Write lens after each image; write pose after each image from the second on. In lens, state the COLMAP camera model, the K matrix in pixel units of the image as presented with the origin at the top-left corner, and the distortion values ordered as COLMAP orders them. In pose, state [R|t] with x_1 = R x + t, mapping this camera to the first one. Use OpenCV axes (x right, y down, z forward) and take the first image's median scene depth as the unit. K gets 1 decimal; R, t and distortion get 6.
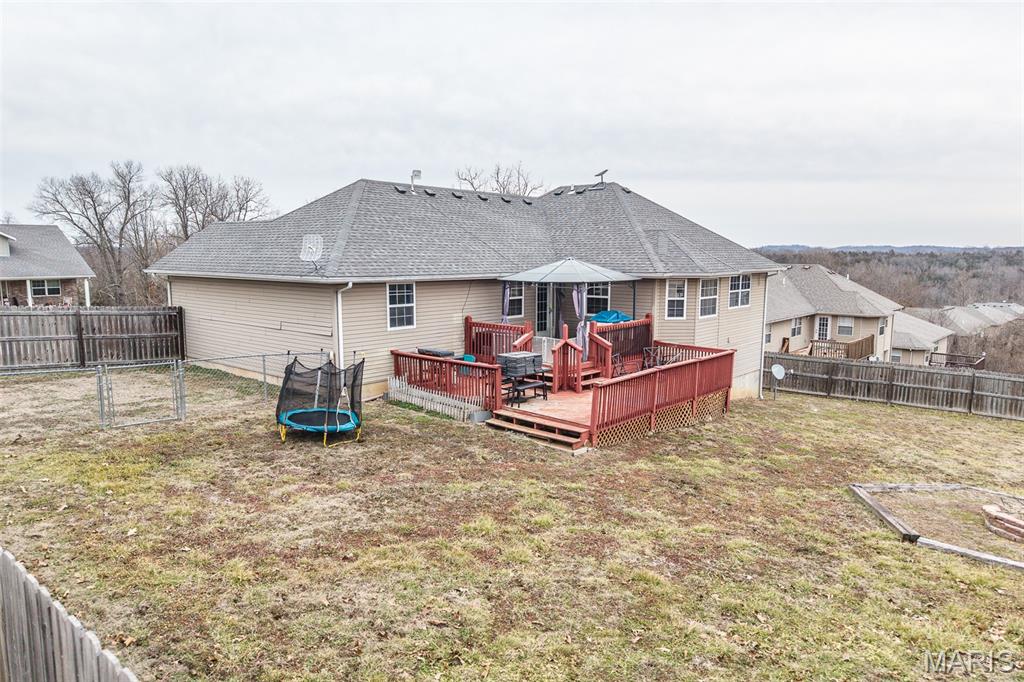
lens RADIAL K [[680.0, 0, 513.3], [0, 680.0, 345.8], [0, 0, 1]] dist [0.055610, -0.079709]
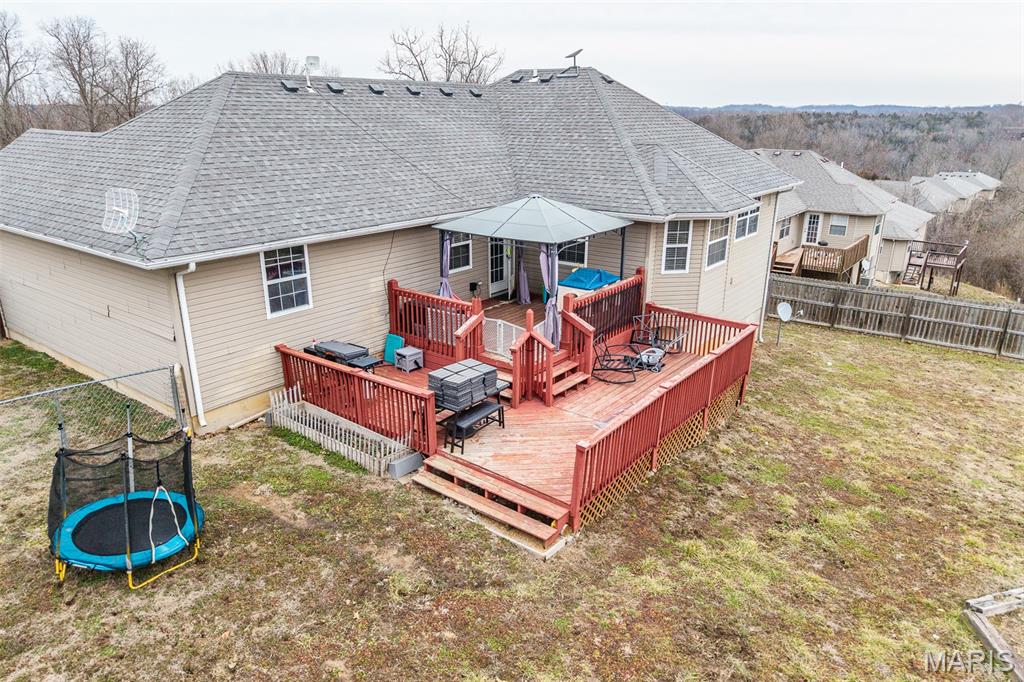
lens RADIAL K [[686.5, 0, 512.0], [0, 686.5, 341.0], [0, 0, 1]] dist [0.048565, -0.066409]
pose [[0.998073, -0.016218, 0.059896, 0.014478], [0.004888, 0.982791, 0.184657, -0.113100], [-0.061860, -0.184009, 0.980976, 0.276596]]
